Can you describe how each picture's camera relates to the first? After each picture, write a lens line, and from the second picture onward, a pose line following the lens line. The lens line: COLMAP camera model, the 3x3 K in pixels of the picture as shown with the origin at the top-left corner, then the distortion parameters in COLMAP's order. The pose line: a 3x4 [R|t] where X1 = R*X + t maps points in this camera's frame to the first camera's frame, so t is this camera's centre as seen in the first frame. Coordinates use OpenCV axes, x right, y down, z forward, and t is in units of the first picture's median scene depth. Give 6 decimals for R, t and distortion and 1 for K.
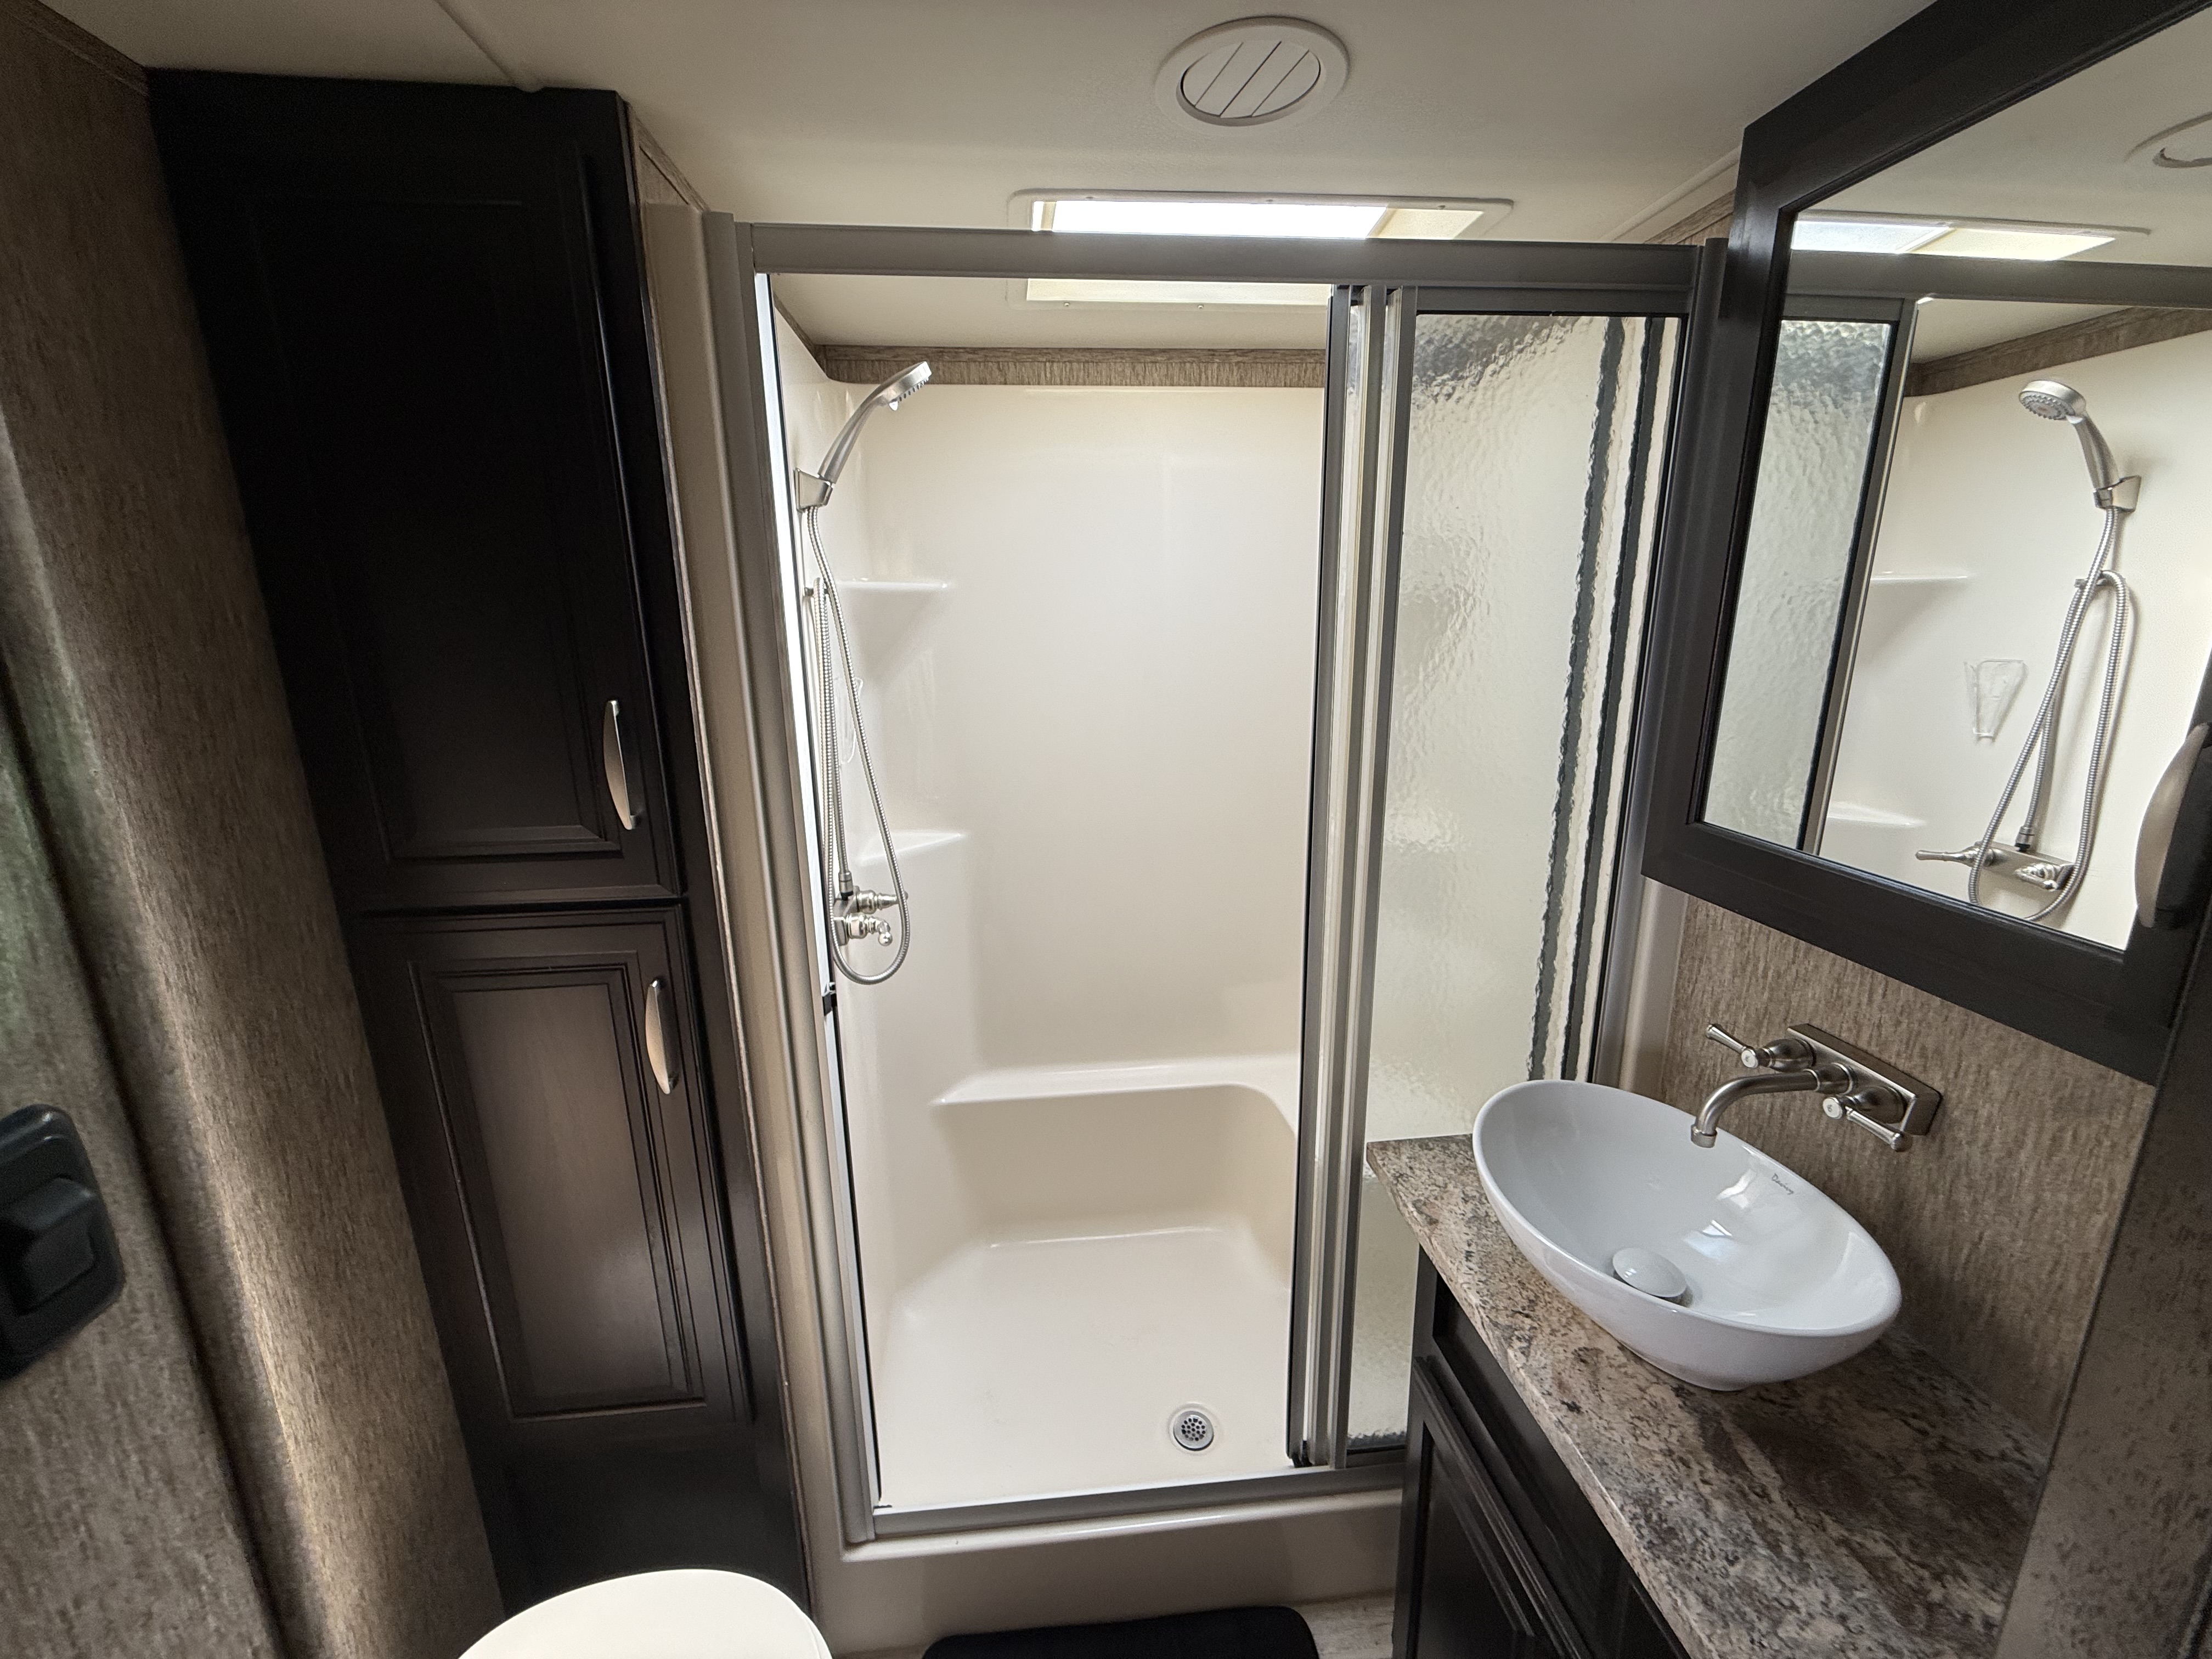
lens RADIAL K [[881.8, 0, 1100.5], [0, 881.8, 823.8], [0, 0, 1]] dist [-0.003004, -0.000019]
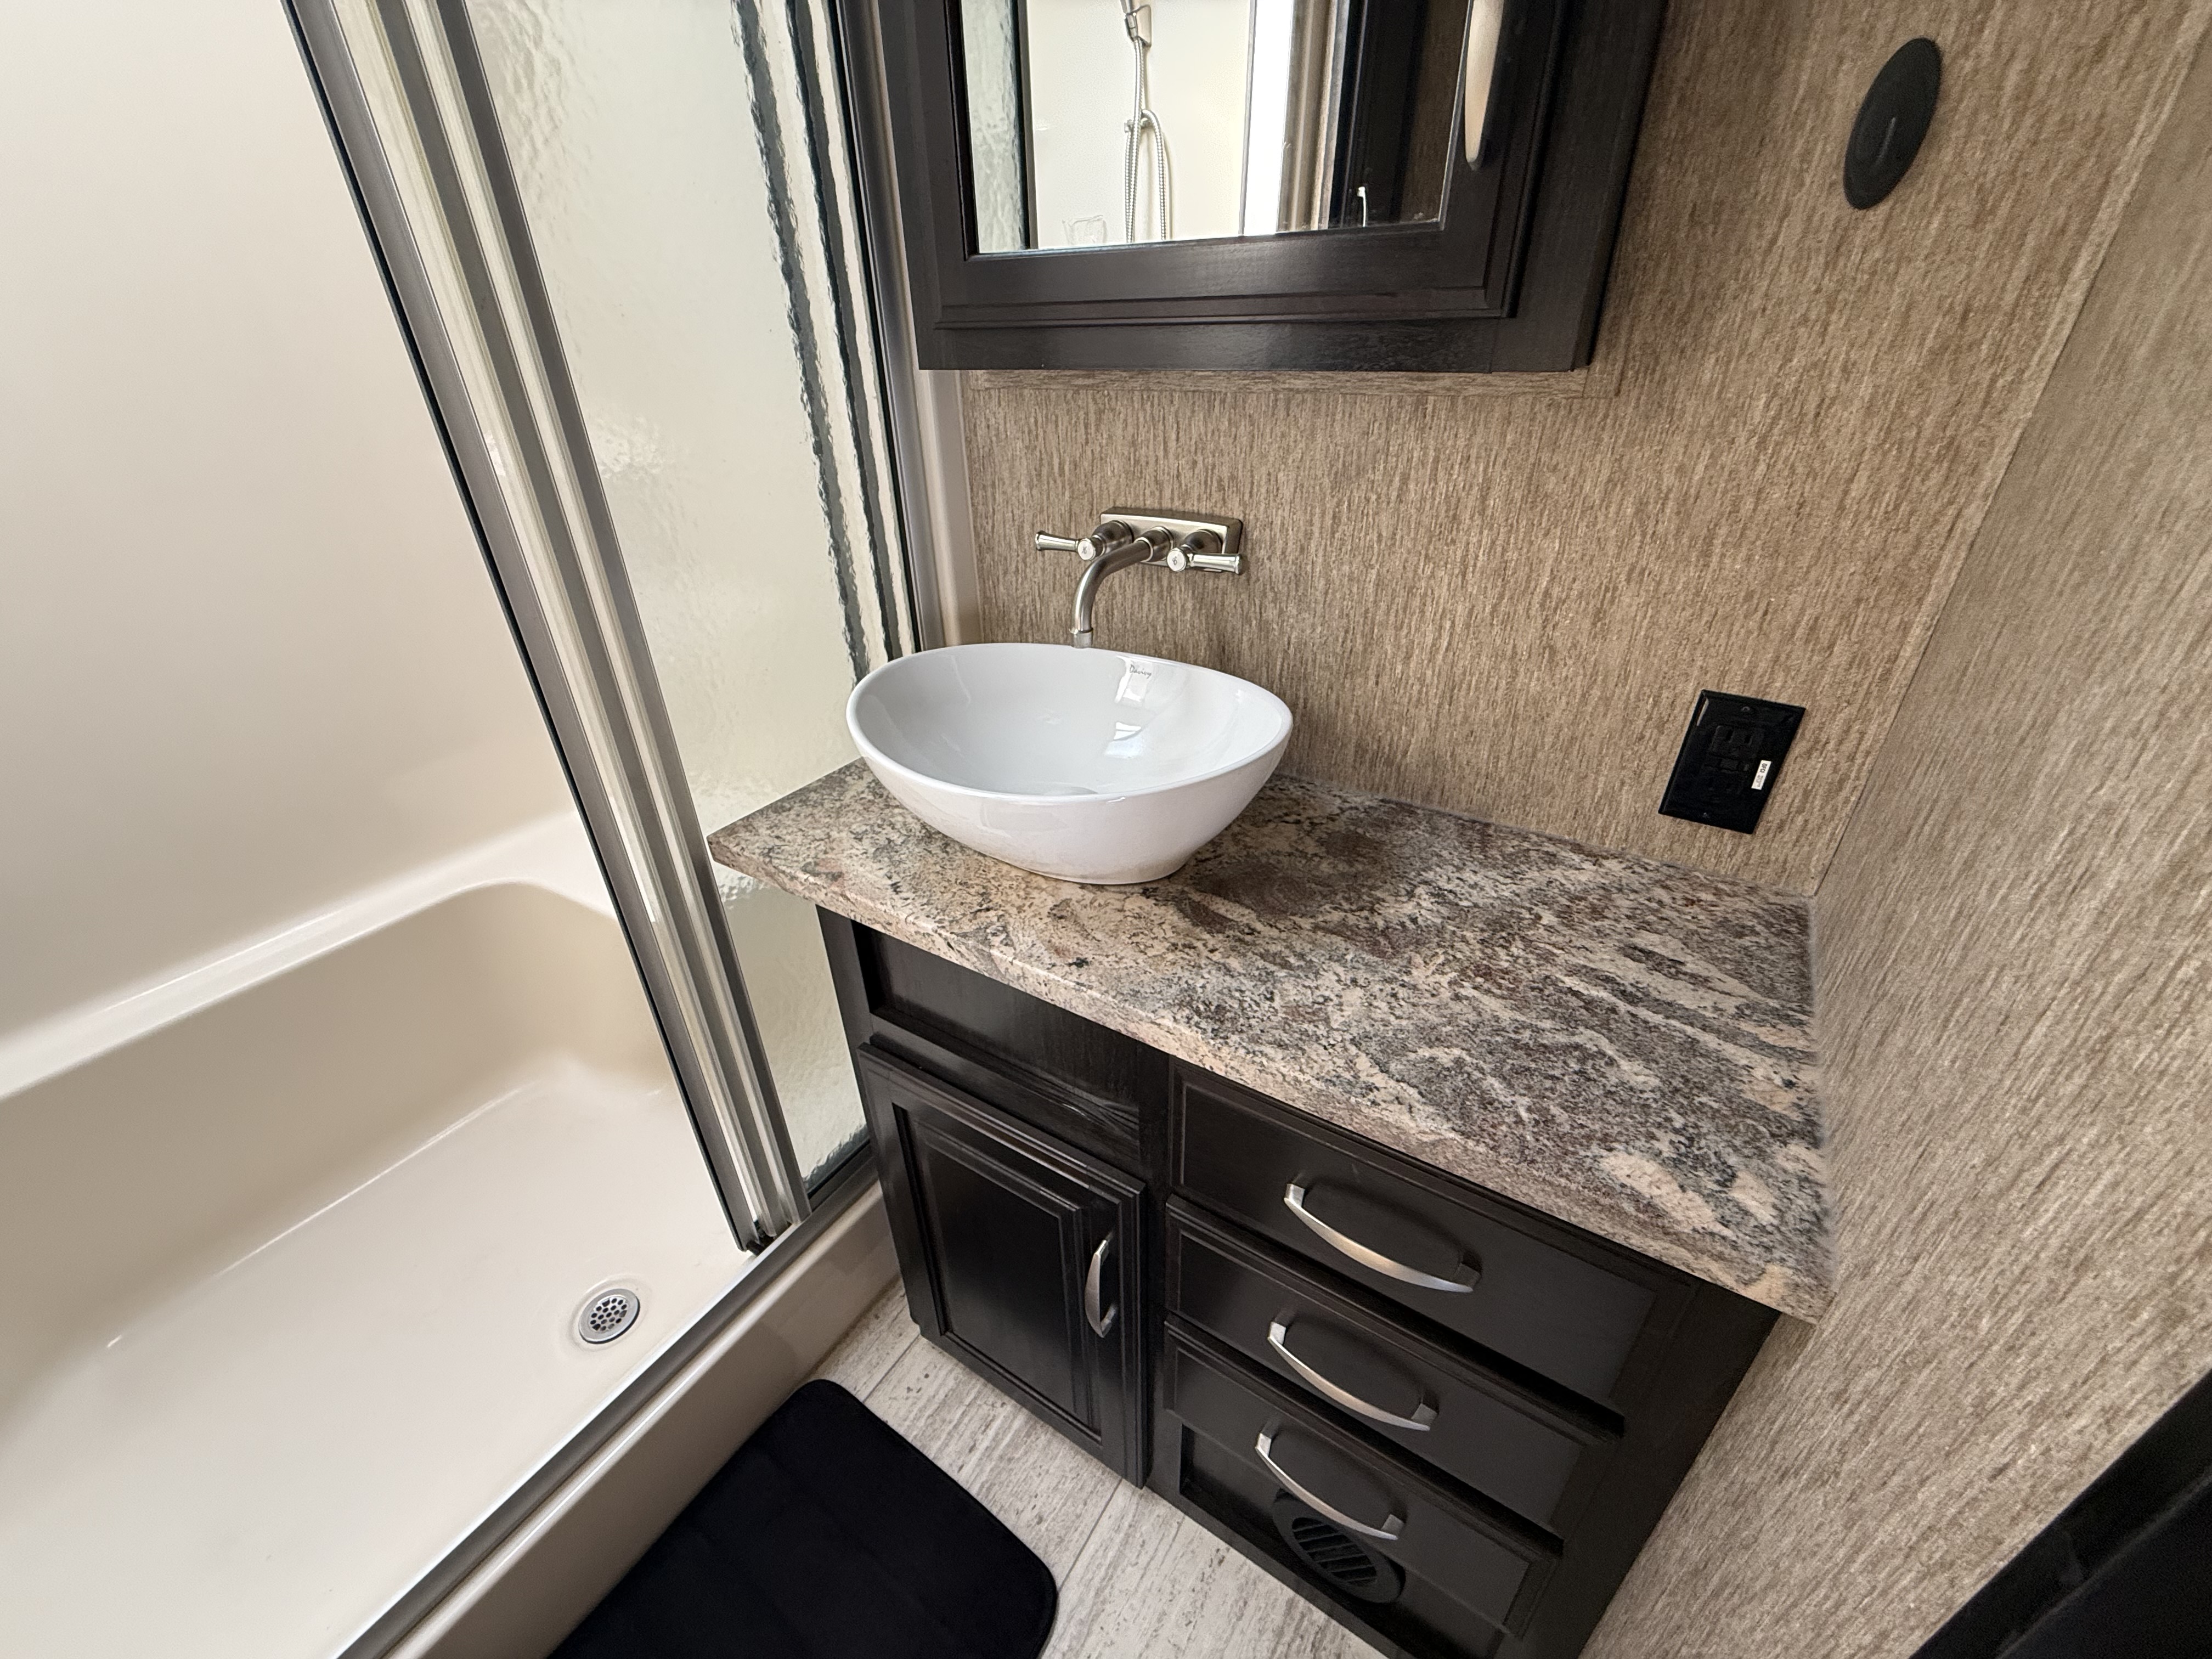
lens RADIAL K [[881.8, 0, 1108.5], [0, 881.8, 826.0], [0, 0, 1]] dist [-0.003004, -0.000019]
pose [[0.616976, -0.386822, 0.685353, 0.028512], [0.193936, 0.918739, 0.343960, 0.246850], [-0.762712, -0.079300, 0.641859, 0.428128]]
